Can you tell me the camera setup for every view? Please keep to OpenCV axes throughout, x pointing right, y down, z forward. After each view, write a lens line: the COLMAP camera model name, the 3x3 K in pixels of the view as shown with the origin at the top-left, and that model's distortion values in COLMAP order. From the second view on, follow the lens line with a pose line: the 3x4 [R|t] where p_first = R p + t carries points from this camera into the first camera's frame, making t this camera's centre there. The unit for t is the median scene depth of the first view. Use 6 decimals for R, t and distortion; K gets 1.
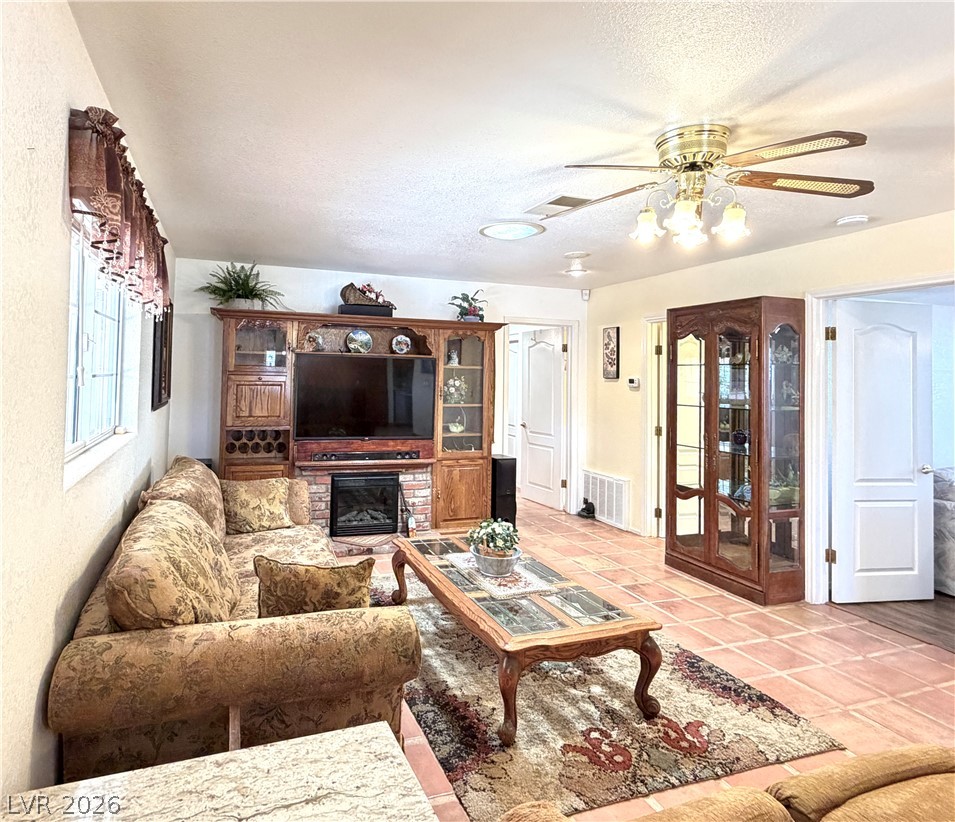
lens RADIAL K [[570.5, 0, 404.9], [0, 570.5, 353.7], [0, 0, 1]] dist [0.006641, 0.001721]
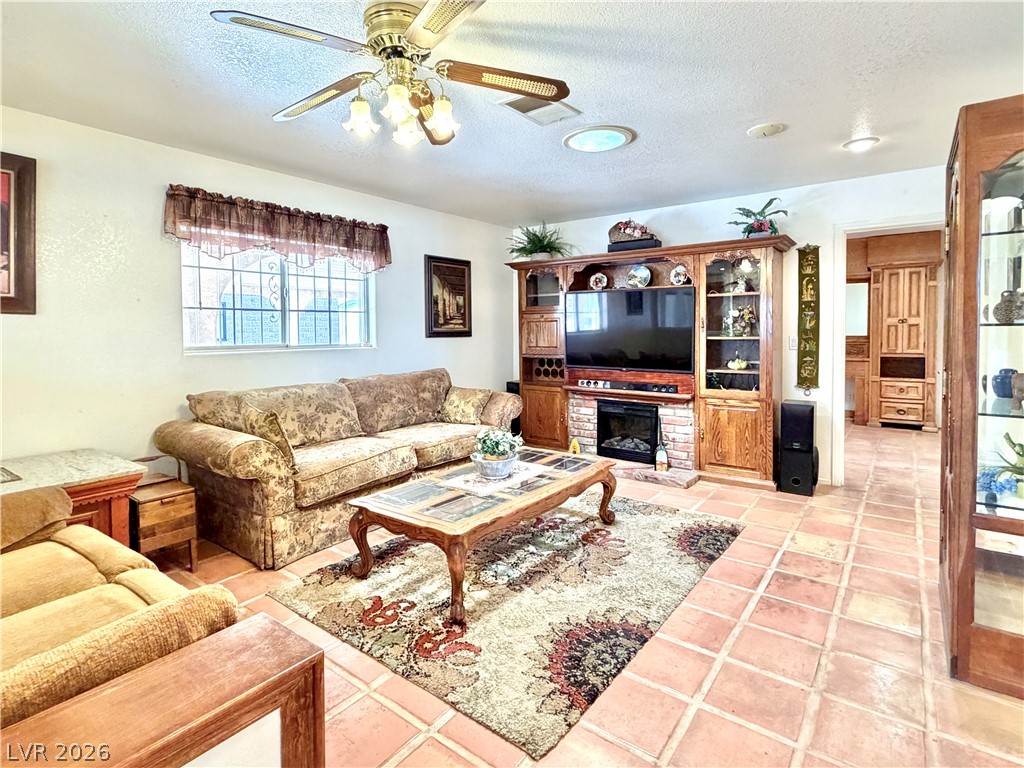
lens RADIAL K [[519.8, 0, 512.2], [0, 519.8, 342.0], [0, 0, 1]] dist [0.001679, 0.000046]
pose [[0.566839, -0.007762, -0.823792, 0.629589], [0.049098, 0.998497, 0.024376, 0.068473], [0.822364, -0.054263, 0.566368, 0.306371]]
